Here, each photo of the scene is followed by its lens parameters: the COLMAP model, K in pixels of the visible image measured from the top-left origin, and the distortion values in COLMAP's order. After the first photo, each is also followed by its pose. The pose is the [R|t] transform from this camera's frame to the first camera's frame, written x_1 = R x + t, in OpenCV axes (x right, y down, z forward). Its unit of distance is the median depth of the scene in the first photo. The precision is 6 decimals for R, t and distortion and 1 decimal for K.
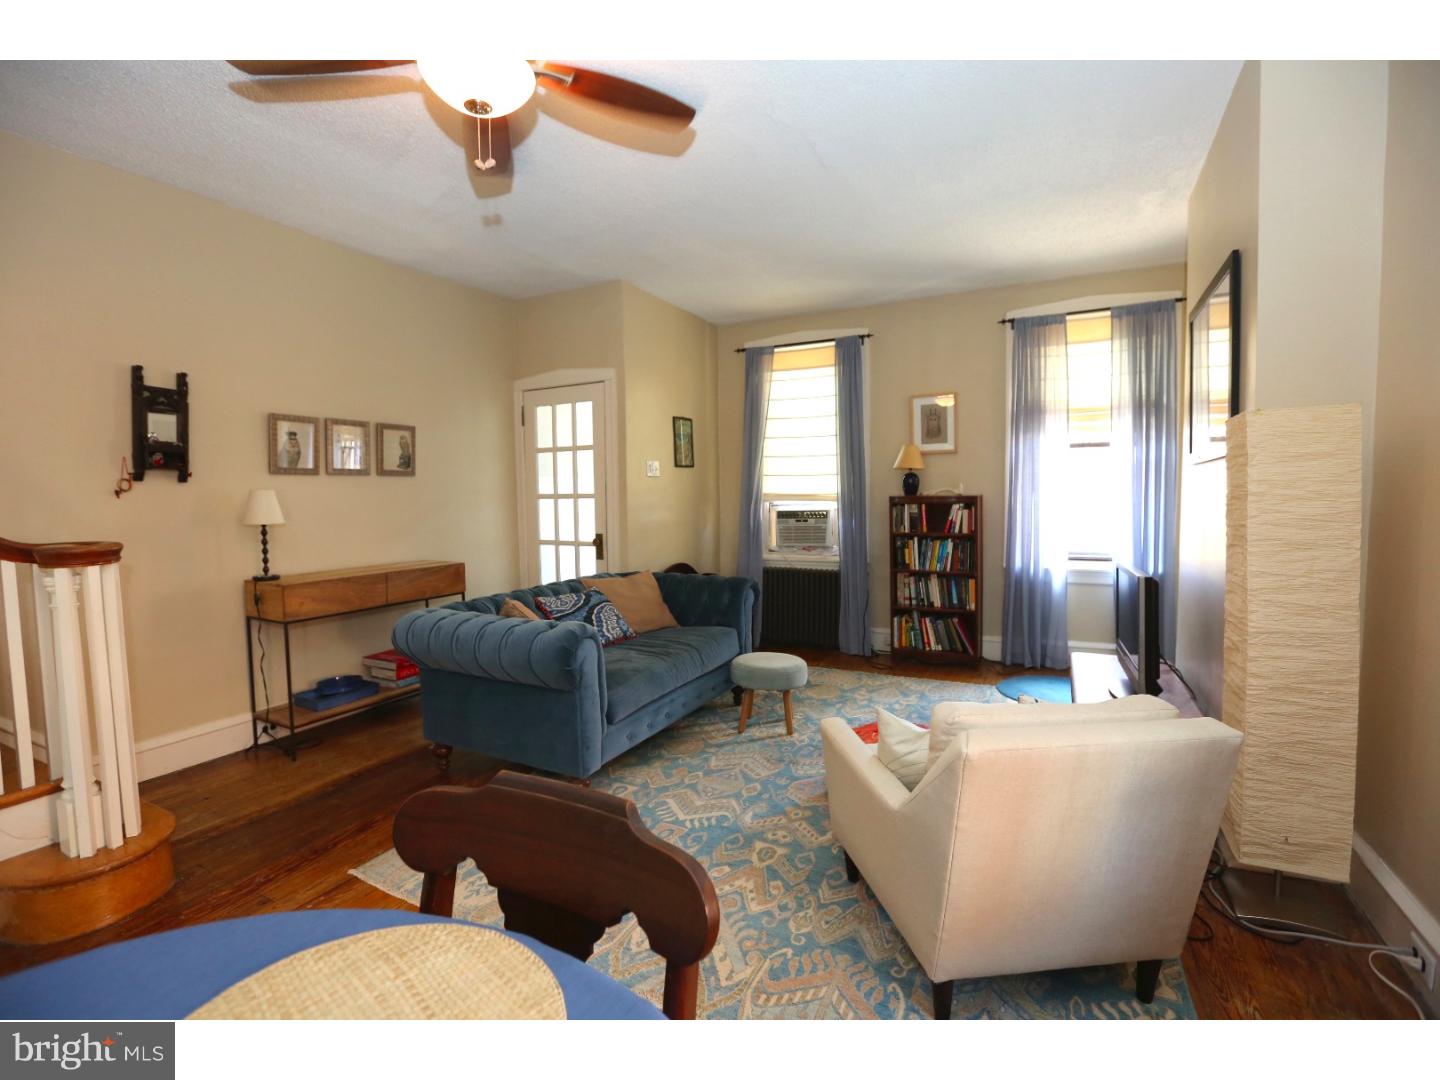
lens RADIAL K [[652.7, 0, 732.0], [0, 652.7, 537.2], [0, 0, 1]] dist [-0.036373, 0.010070]
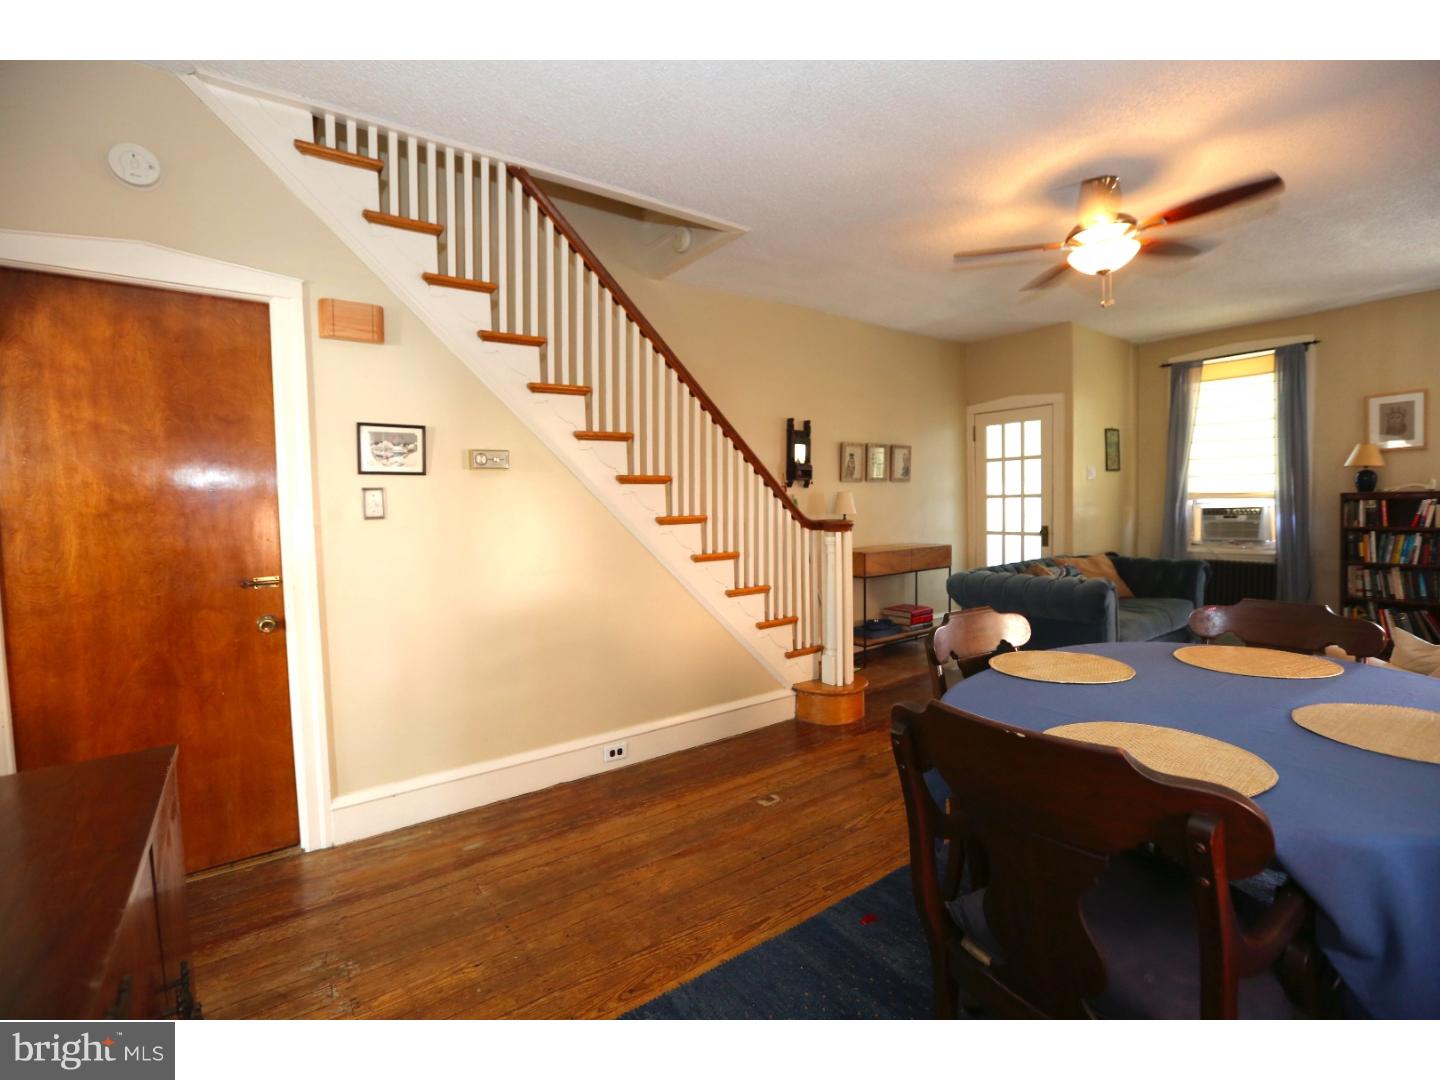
lens RADIAL K [[652.7, 0, 727.5], [0, 652.7, 538.7], [0, 0, 1]] dist [-0.036373, 0.010070]
pose [[0.897262, 0.015266, -0.441235, -0.200314], [-0.018618, 0.999821, -0.003269, 0.034824], [0.441106, 0.011148, 0.897386, -0.377899]]
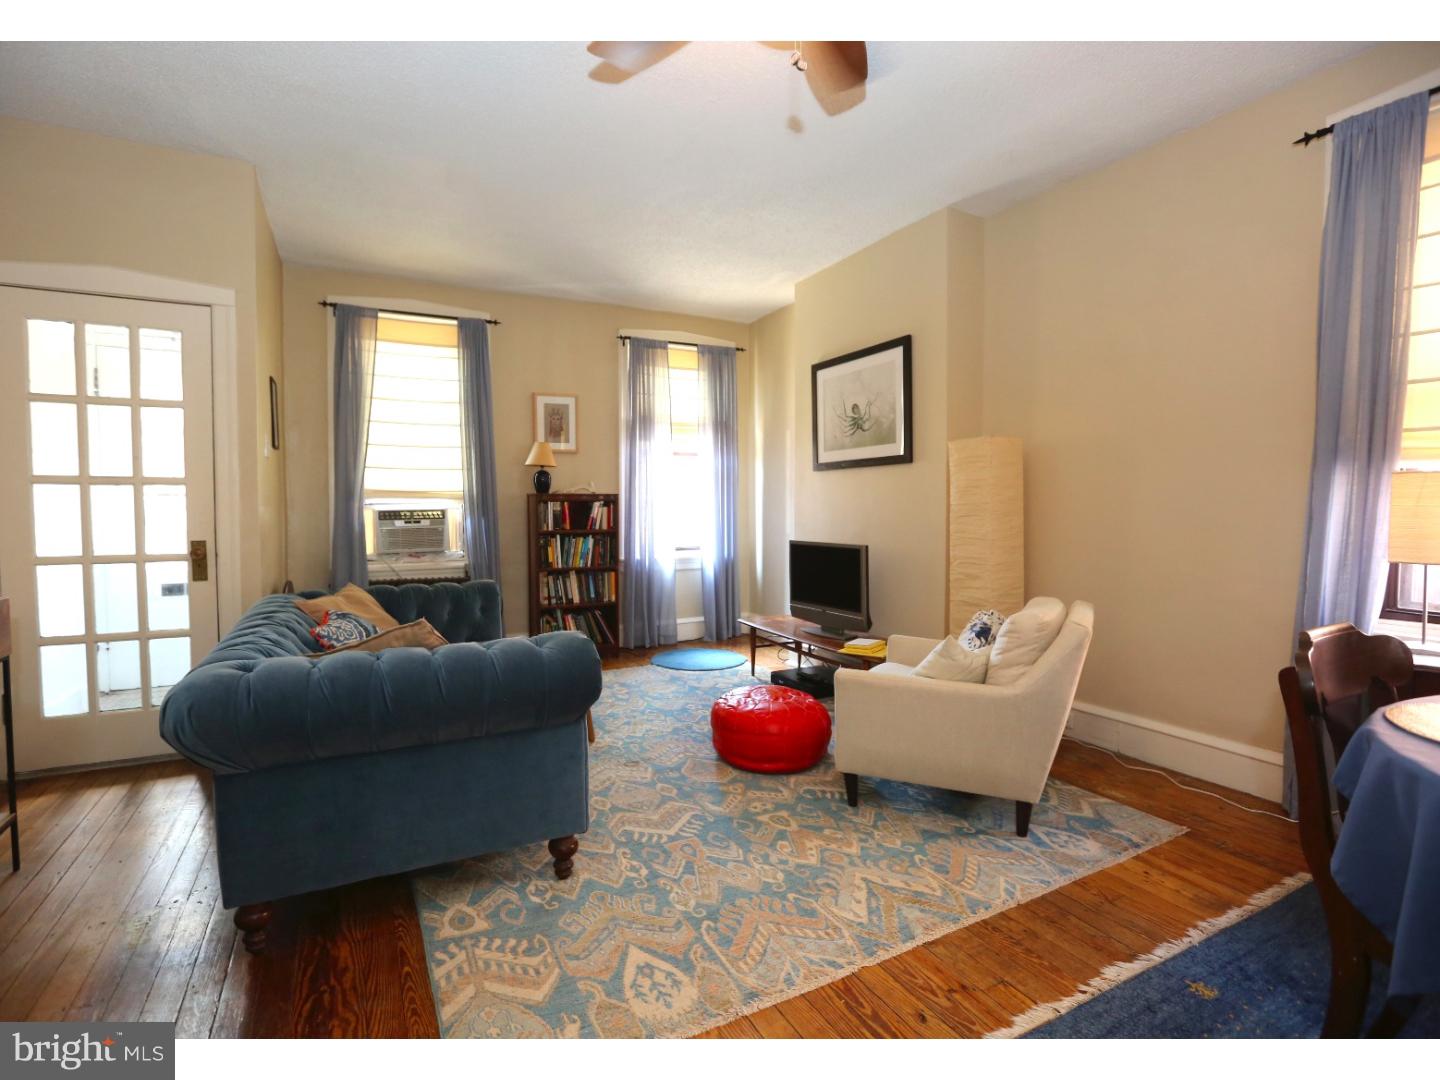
lens RADIAL K [[680.3, 0, 688.9], [0, 680.3, 530.2], [0, 0, 1]] dist [-0.042446, 0.006991]
pose [[0.598386, -0.017962, 0.801006, -0.434016], [0.049422, 0.998672, -0.014526, 0.017892], [-0.799682, 0.048280, 0.598480, 0.221530]]
